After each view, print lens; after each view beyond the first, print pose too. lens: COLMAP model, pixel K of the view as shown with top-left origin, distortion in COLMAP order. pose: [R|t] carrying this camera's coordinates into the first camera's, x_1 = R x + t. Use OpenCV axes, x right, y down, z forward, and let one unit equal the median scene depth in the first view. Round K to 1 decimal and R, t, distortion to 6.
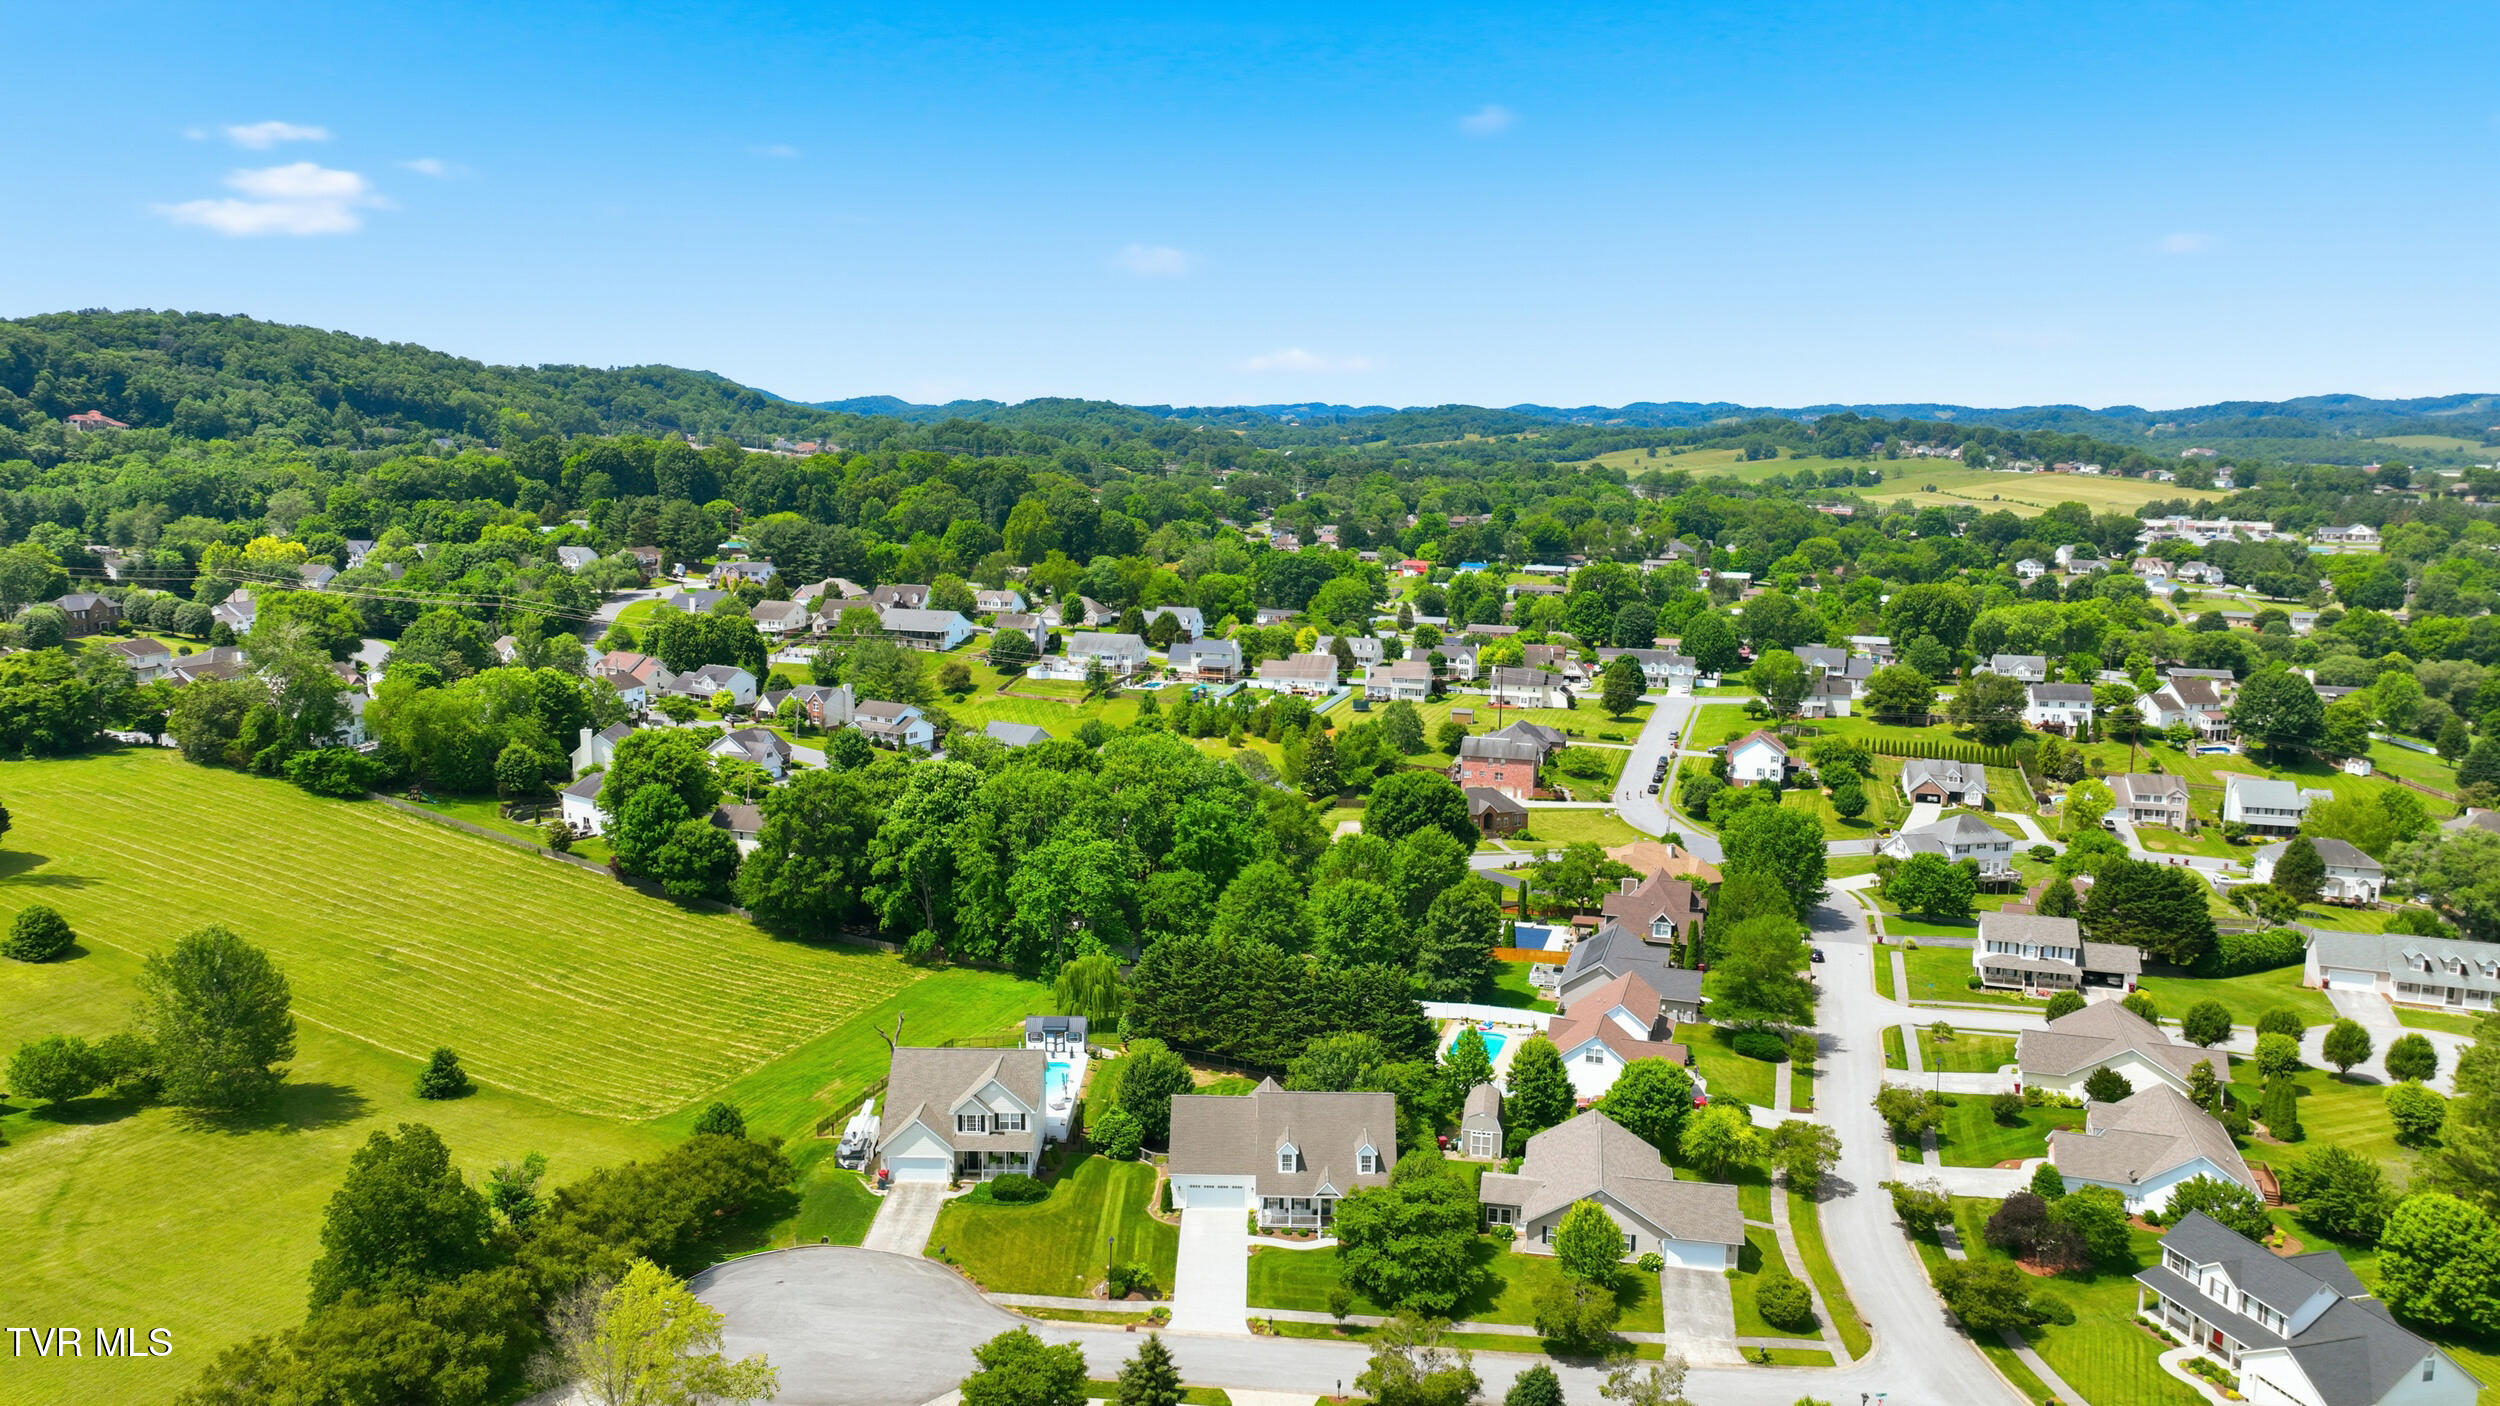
lens RADIAL K [[1746.4, 0, 1251.9], [0, 1746.4, 699.6], [0, 0, 1]] dist [-0.000437, 0.011344]
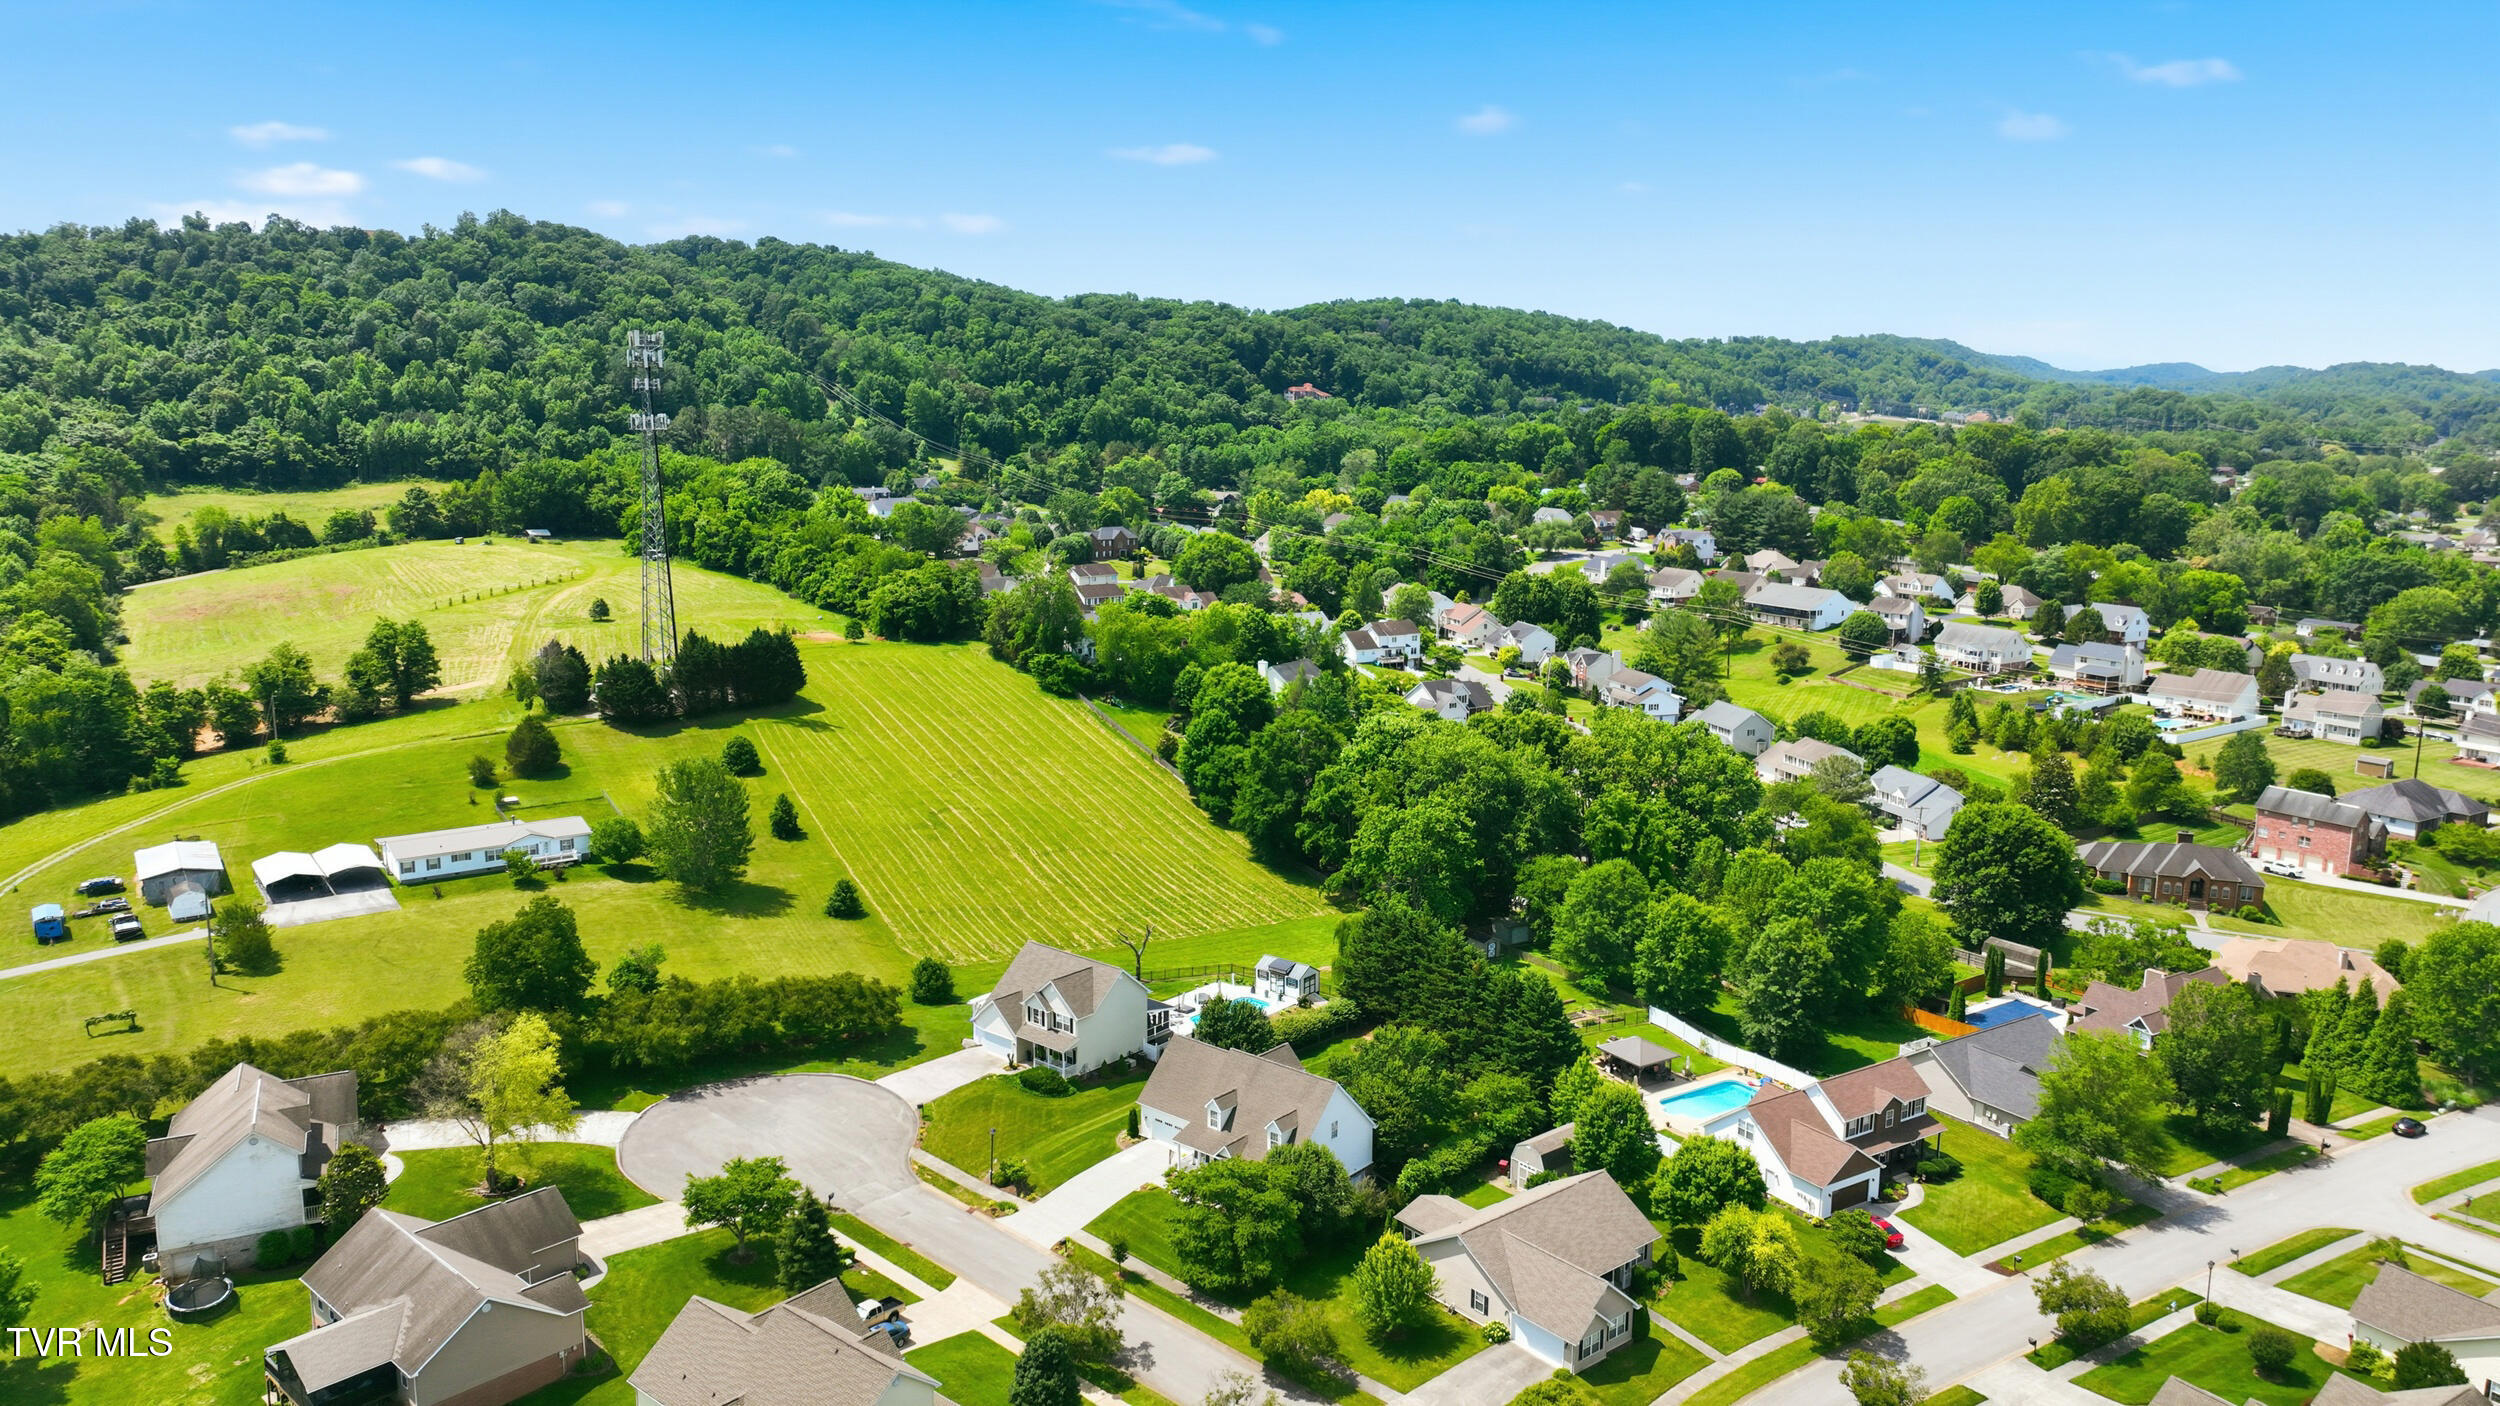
lens RADIAL K [[1746.4, 0, 1258.0], [0, 1746.4, 697.3], [0, 0, 1]] dist [-0.000437, 0.011344]
pose [[0.768752, 0.109120, -0.630170, 0.131828], [-0.099380, 0.993750, 0.050842, -0.006707], [0.631779, 0.023541, 0.774791, 0.044936]]
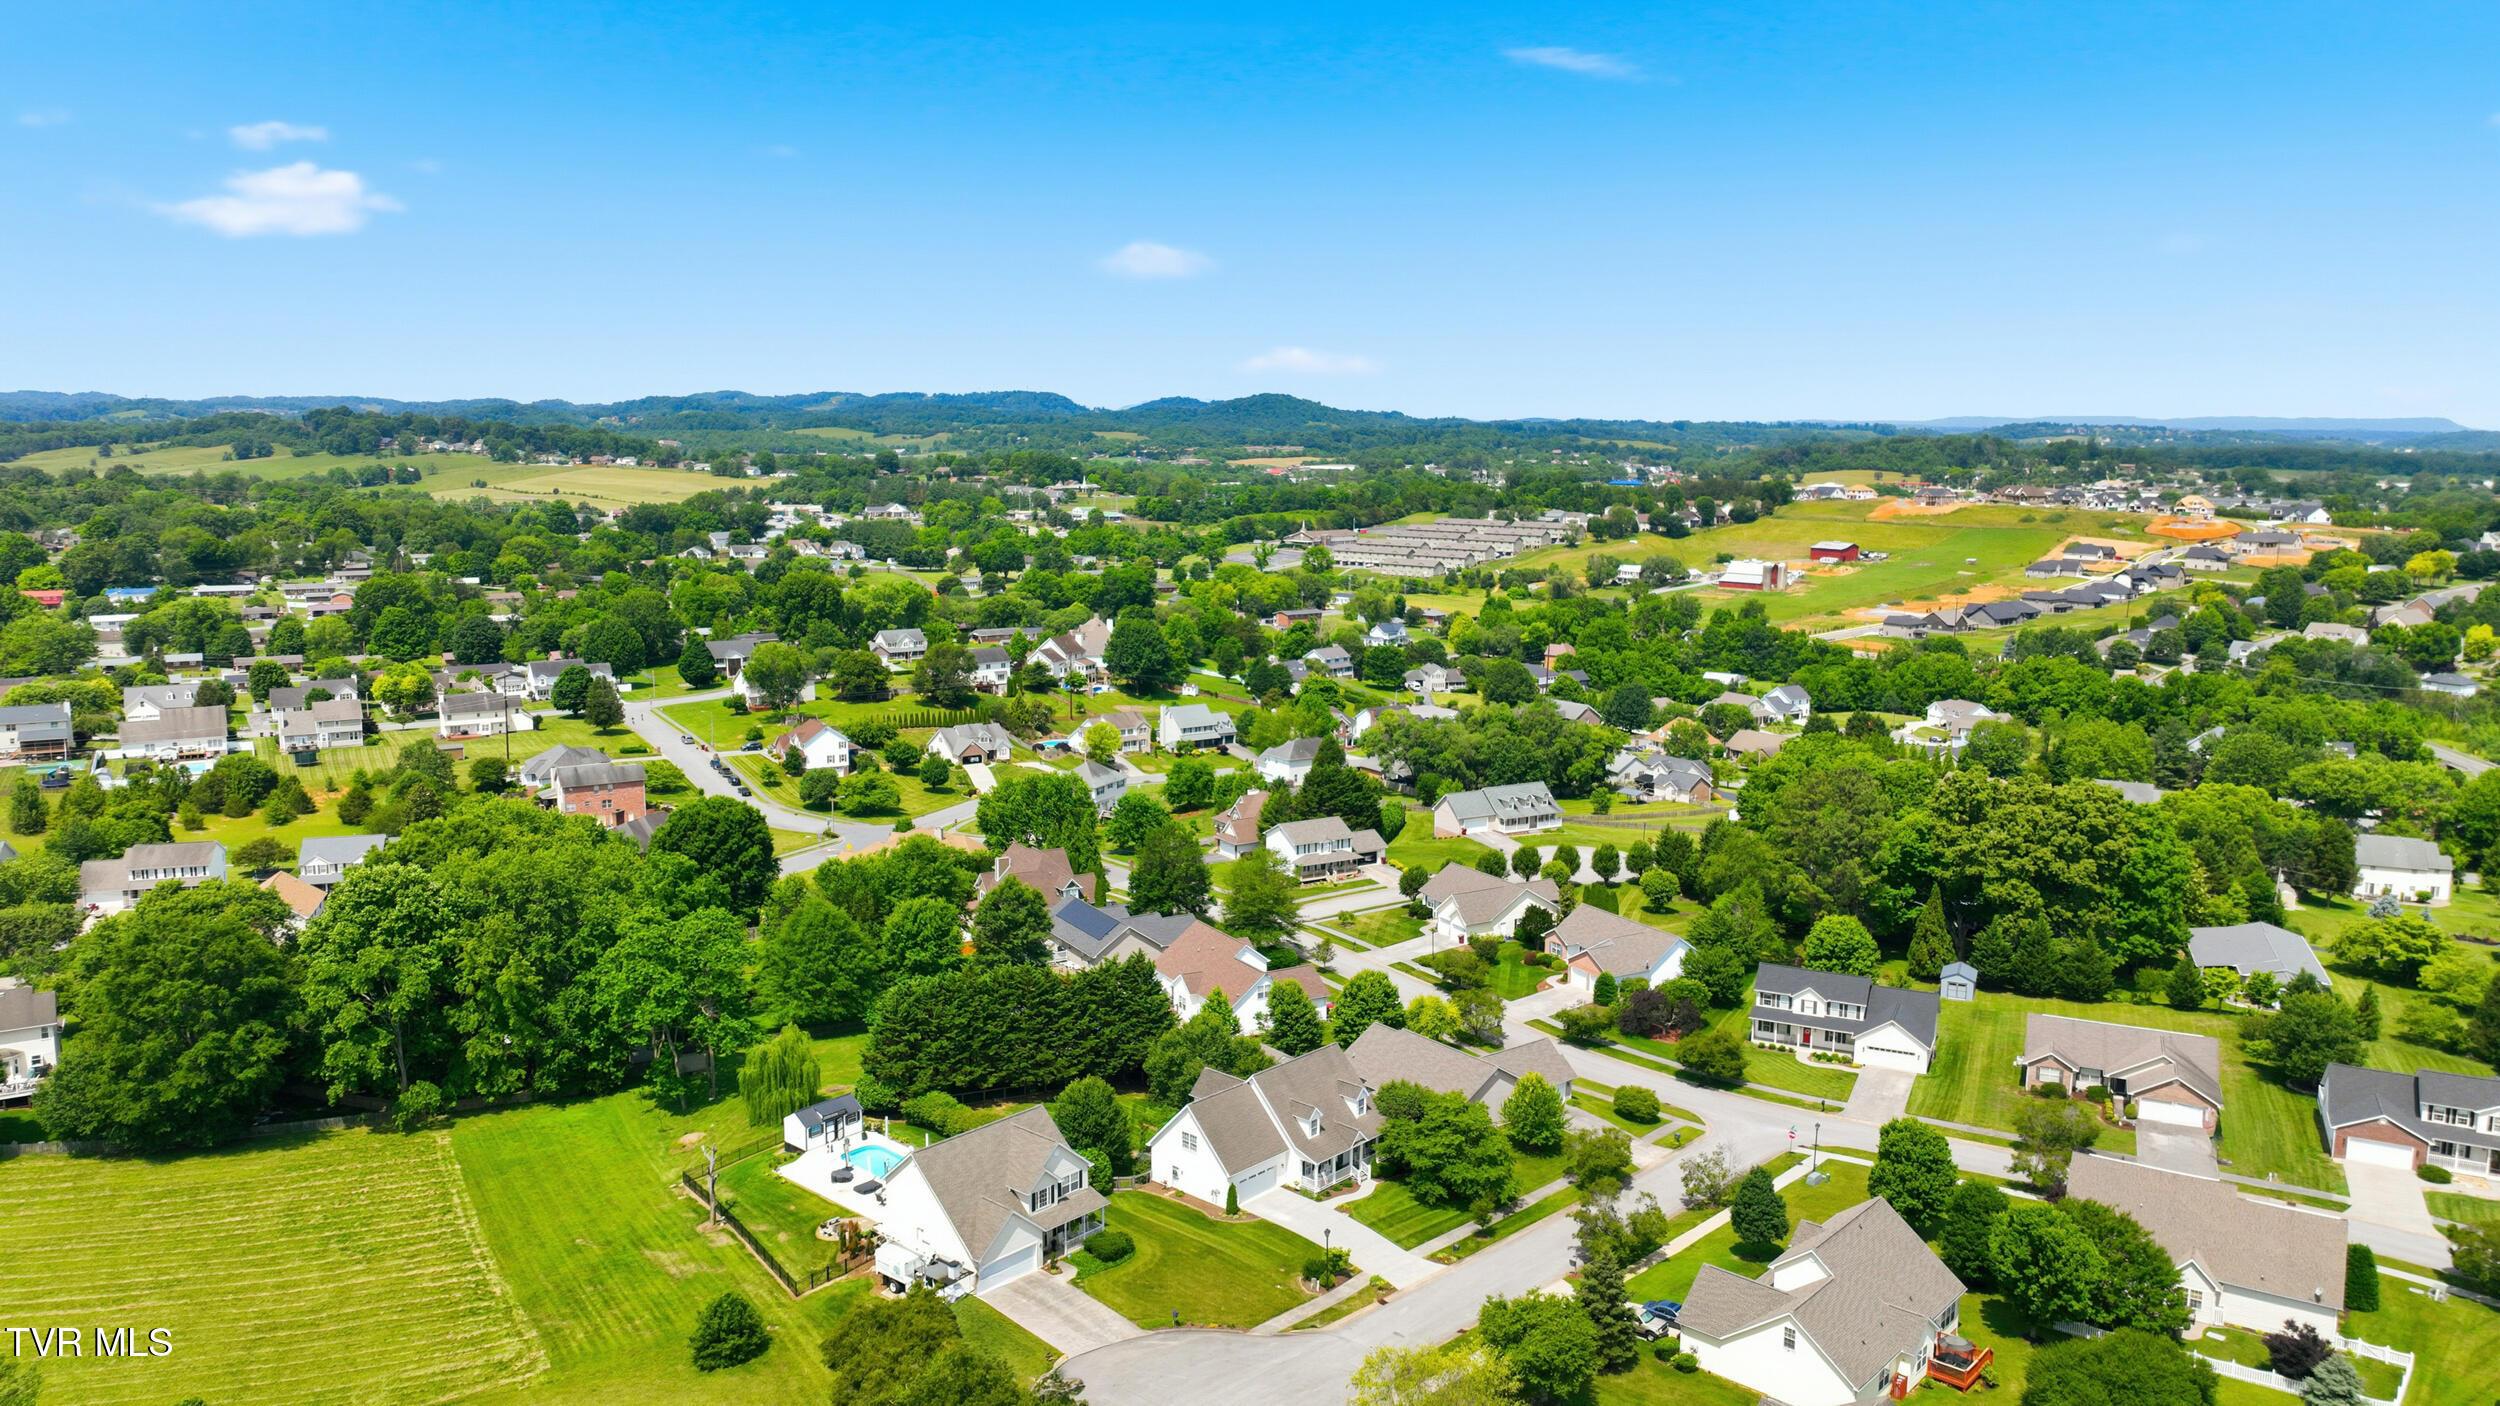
lens RADIAL K [[1746.4, 0, 1257.9], [0, 1746.4, 711.6], [0, 0, 1]] dist [-0.000437, 0.011344]
pose [[0.660580, -0.125593, 0.740176, -0.150260], [0.118136, 0.991015, 0.062723, -0.010456], [-0.741403, 0.046007, 0.669482, 0.063839]]
